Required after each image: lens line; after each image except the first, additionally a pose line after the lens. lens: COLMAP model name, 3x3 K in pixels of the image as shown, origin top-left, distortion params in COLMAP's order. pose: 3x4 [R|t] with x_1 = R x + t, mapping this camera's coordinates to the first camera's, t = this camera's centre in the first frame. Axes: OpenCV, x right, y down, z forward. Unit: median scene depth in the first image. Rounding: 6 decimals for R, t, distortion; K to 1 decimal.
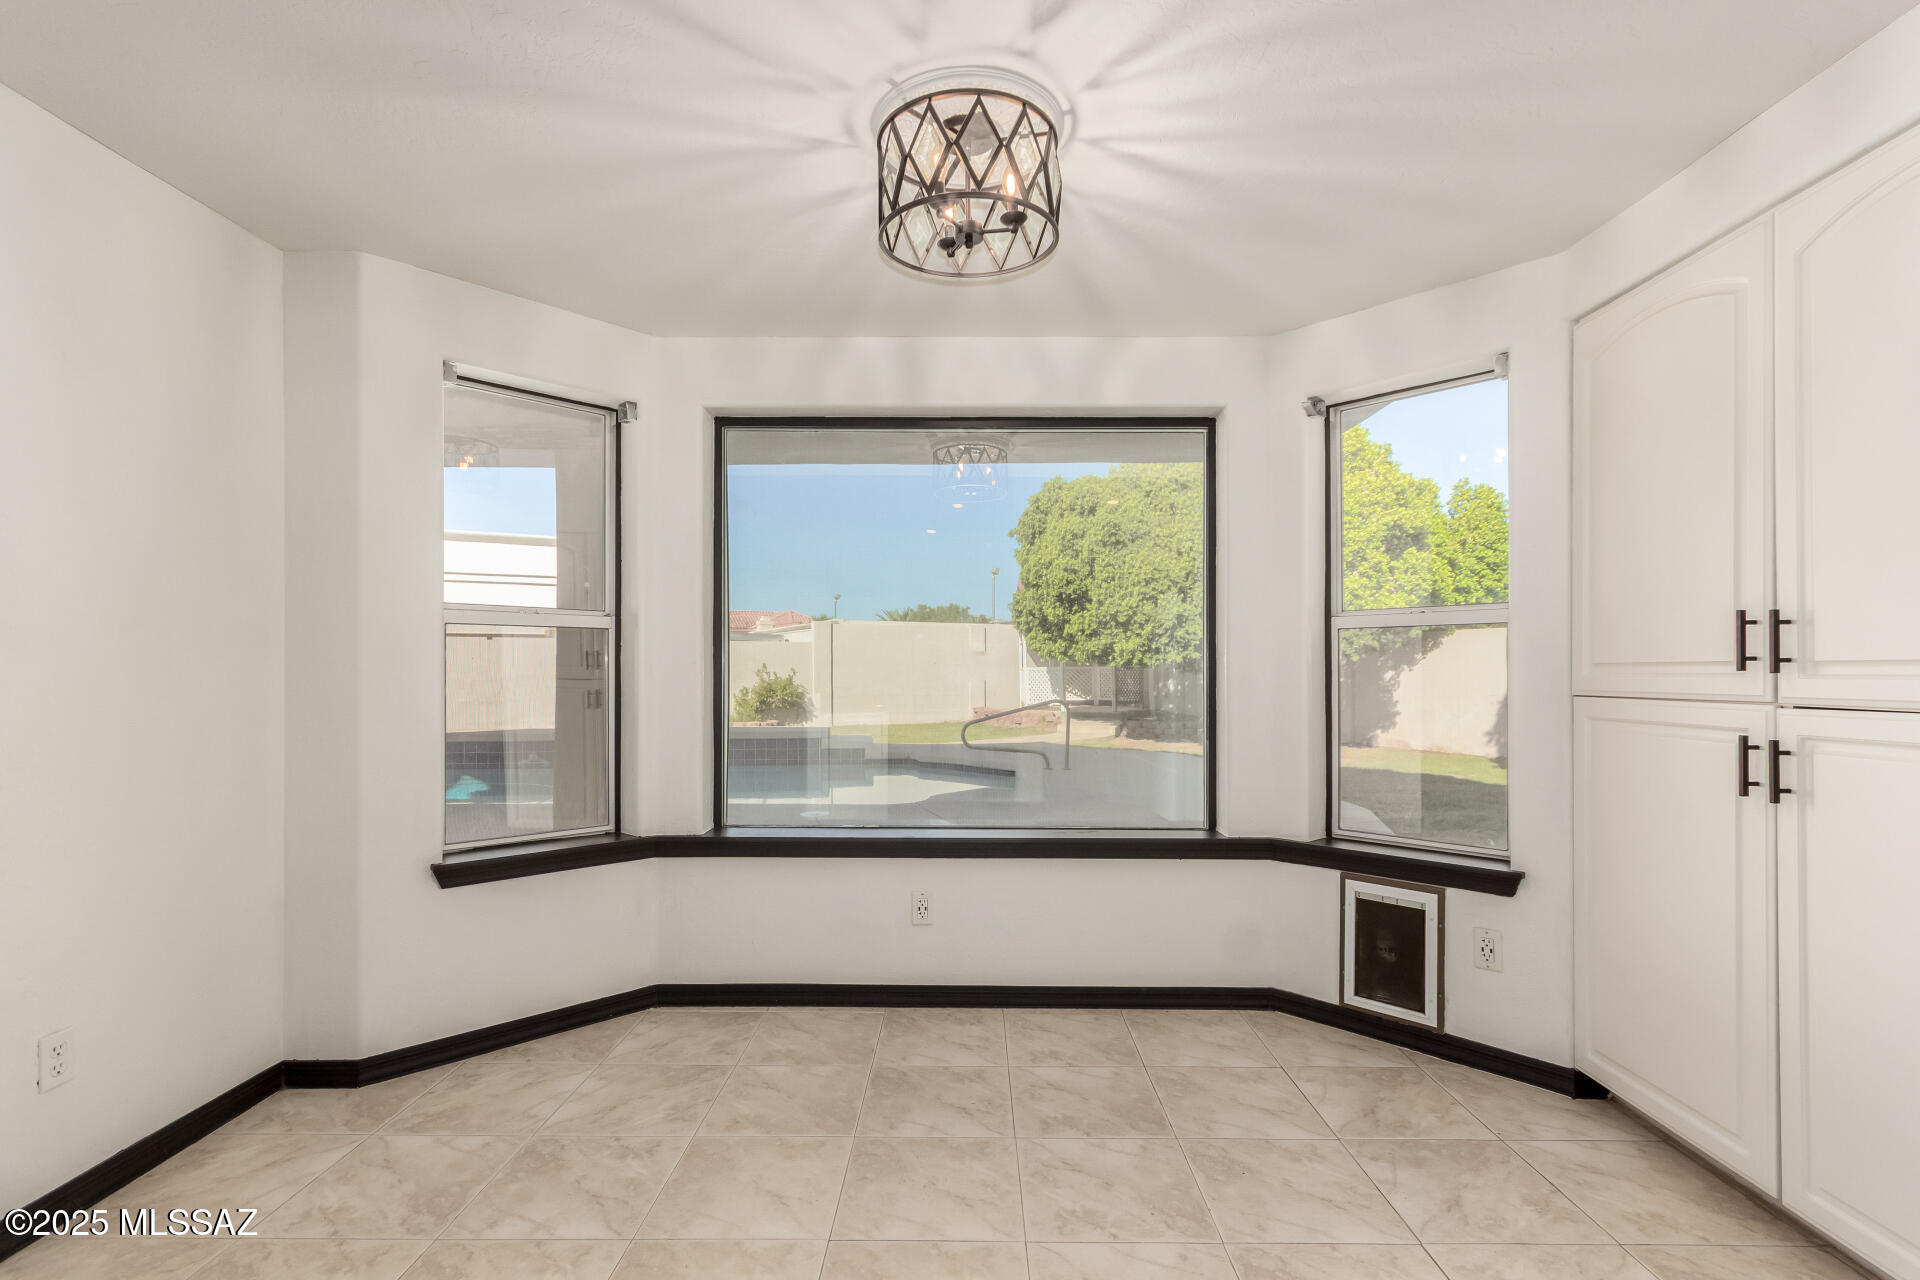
lens RADIAL K [[886.7, 0, 985.4], [0, 886.7, 668.1], [0, 0, 1]] dist [0.001763, 0.000354]
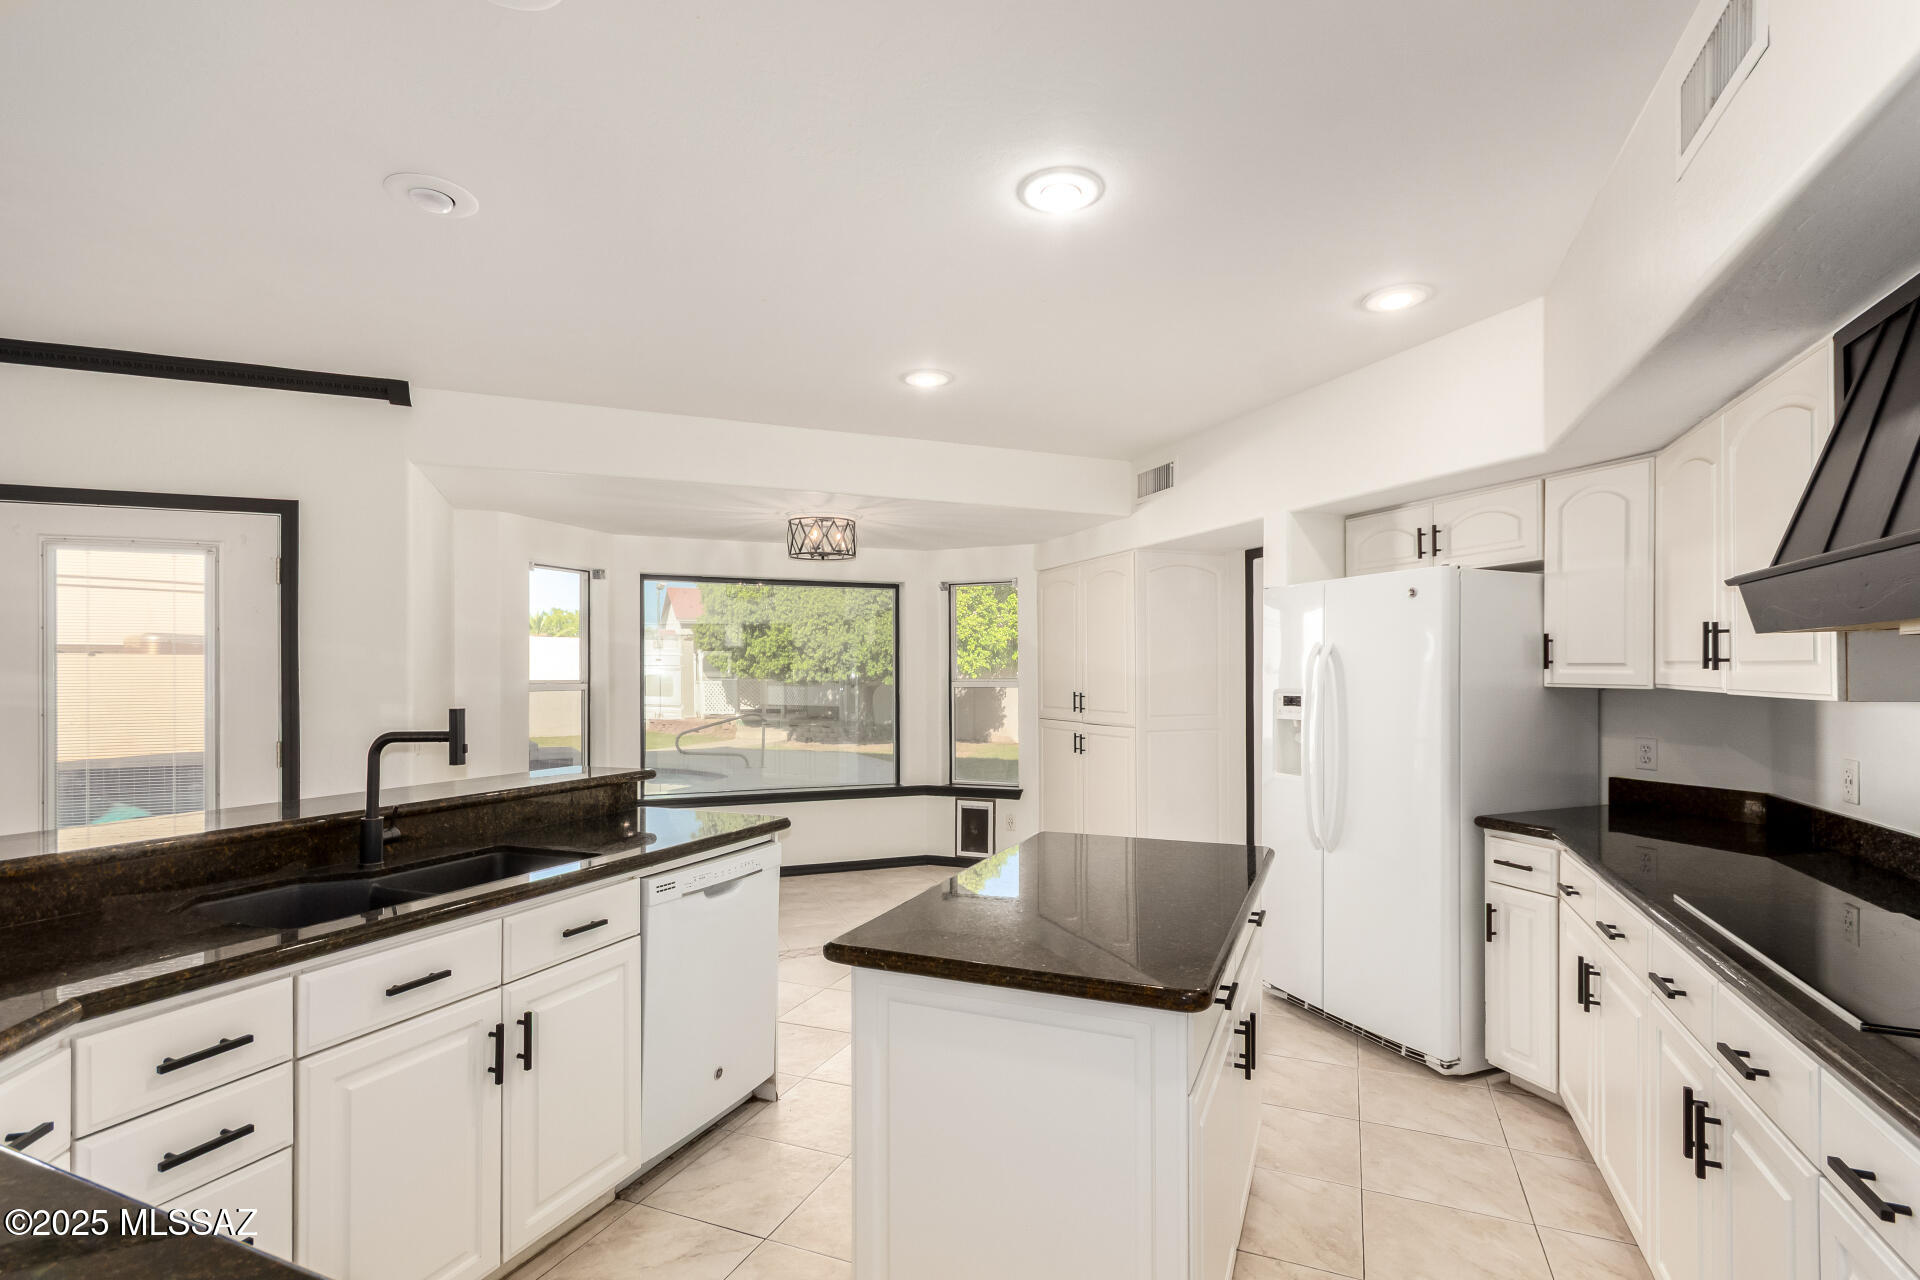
lens RADIAL K [[922.0, 0, 963.5], [0, 922.0, 675.4], [0, 0, 1]] dist [0.018521, 0.000095]
pose [[0.930991, -0.005146, 0.365006, -0.099817], [0.002441, 0.999966, 0.007870, -0.022301], [-0.365034, -0.006436, 0.930972, -0.273109]]
